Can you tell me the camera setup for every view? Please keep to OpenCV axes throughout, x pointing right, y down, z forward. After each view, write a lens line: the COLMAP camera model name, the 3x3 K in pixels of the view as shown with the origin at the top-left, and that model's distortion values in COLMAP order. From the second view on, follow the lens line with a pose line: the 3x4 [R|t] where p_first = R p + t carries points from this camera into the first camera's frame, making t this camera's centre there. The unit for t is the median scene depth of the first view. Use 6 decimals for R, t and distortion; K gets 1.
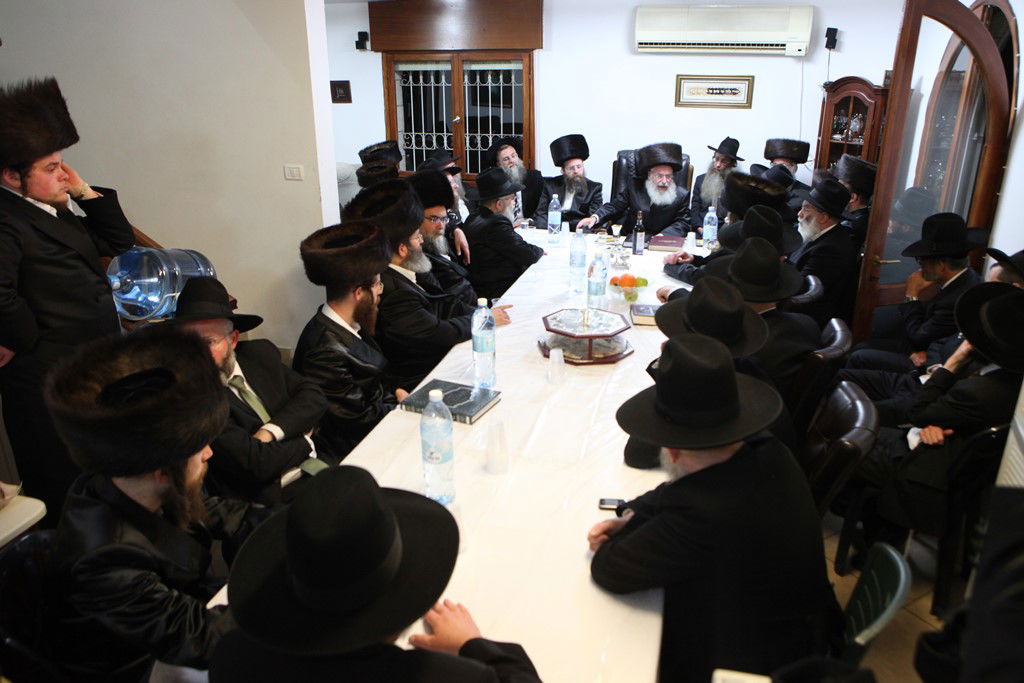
lens RADIAL K [[739.8, 0, 512.0], [0, 739.8, 341.5], [0, 0, 1]] dist [-0.100995, 0.079949]
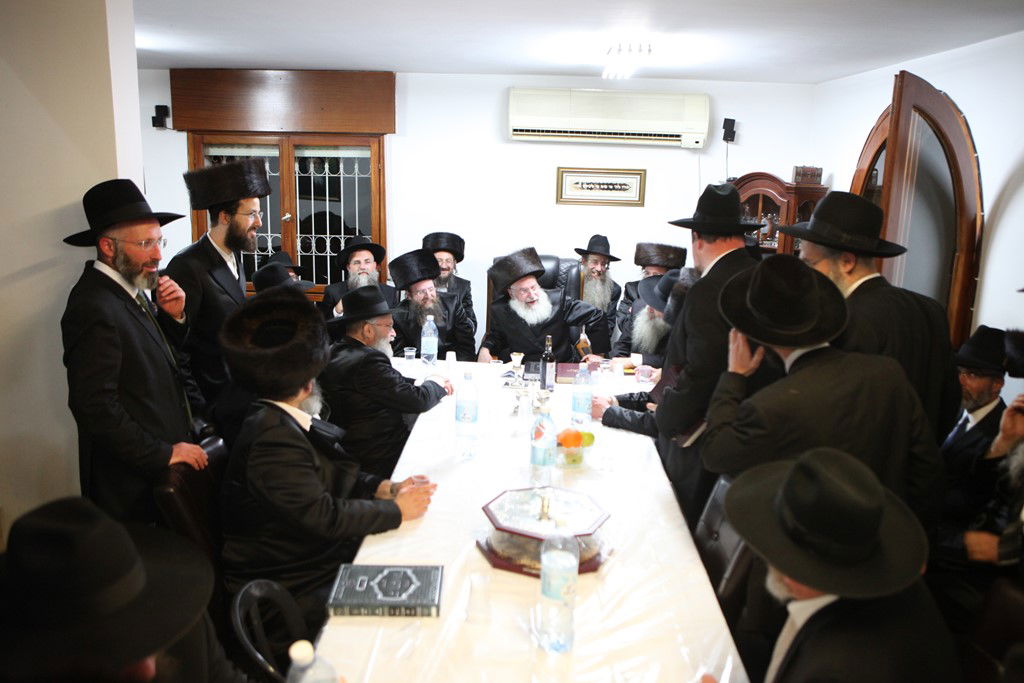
lens RADIAL K [[836.2, 0, 512.0], [0, 836.2, 341.5], [0, 0, 1]] dist [-0.065004, 0.004876]
pose [[0.972387, -0.024181, 0.232117, -0.057081], [0.056147, 0.989643, -0.132114, -0.042343], [-0.226518, 0.141499, 0.963674, 0.110626]]
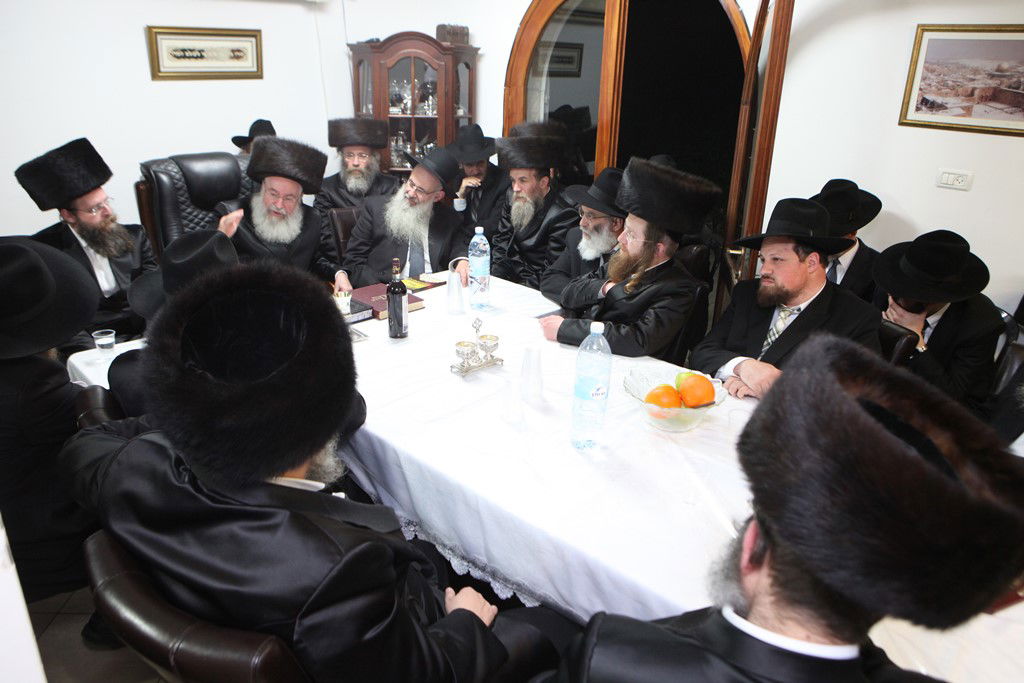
lens RADIAL K [[739.8, 0, 512.0], [0, 739.8, 341.5], [0, 0, 1]] dist [-0.100995, 0.079949]
pose [[0.469666, -0.306330, 0.827995, -0.209515], [0.283811, 0.940478, 0.186958, -0.153192], [-0.835982, 0.147186, 0.528650, 0.493076]]
